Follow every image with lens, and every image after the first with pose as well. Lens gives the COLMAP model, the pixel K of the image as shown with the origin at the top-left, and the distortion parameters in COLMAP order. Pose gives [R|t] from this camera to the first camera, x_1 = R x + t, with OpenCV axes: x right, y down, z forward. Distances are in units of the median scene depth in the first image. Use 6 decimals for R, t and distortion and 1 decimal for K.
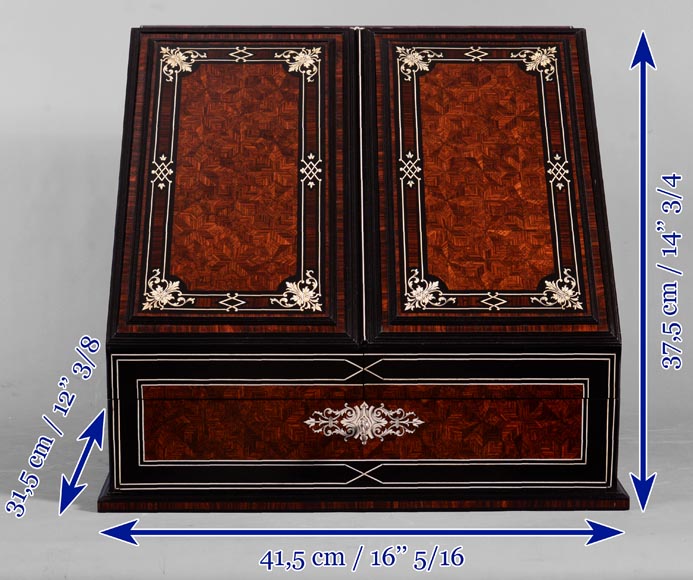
lens RADIAL K [[1829.1, 0, 346.6], [0, 1829.1, 289.6], [0, 0, 1]] dist [-0.155425, 0.000000]
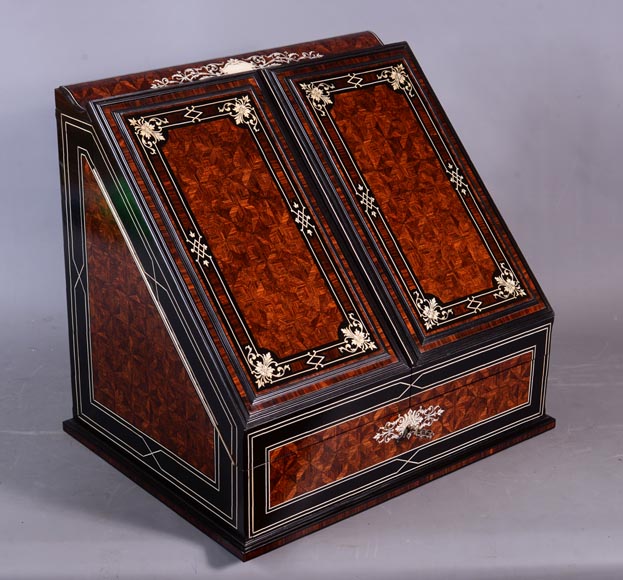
lens RADIAL K [[1487.9, 0, 311.2], [0, 1487.9, 290.9], [0, 0, 1]] dist [-0.248066, 0.000000]
pose [[0.783374, -0.233871, 0.575873, -0.562091], [0.081851, 0.957258, 0.277413, -0.279300], [-0.616138, -0.170182, 0.769034, 0.262383]]
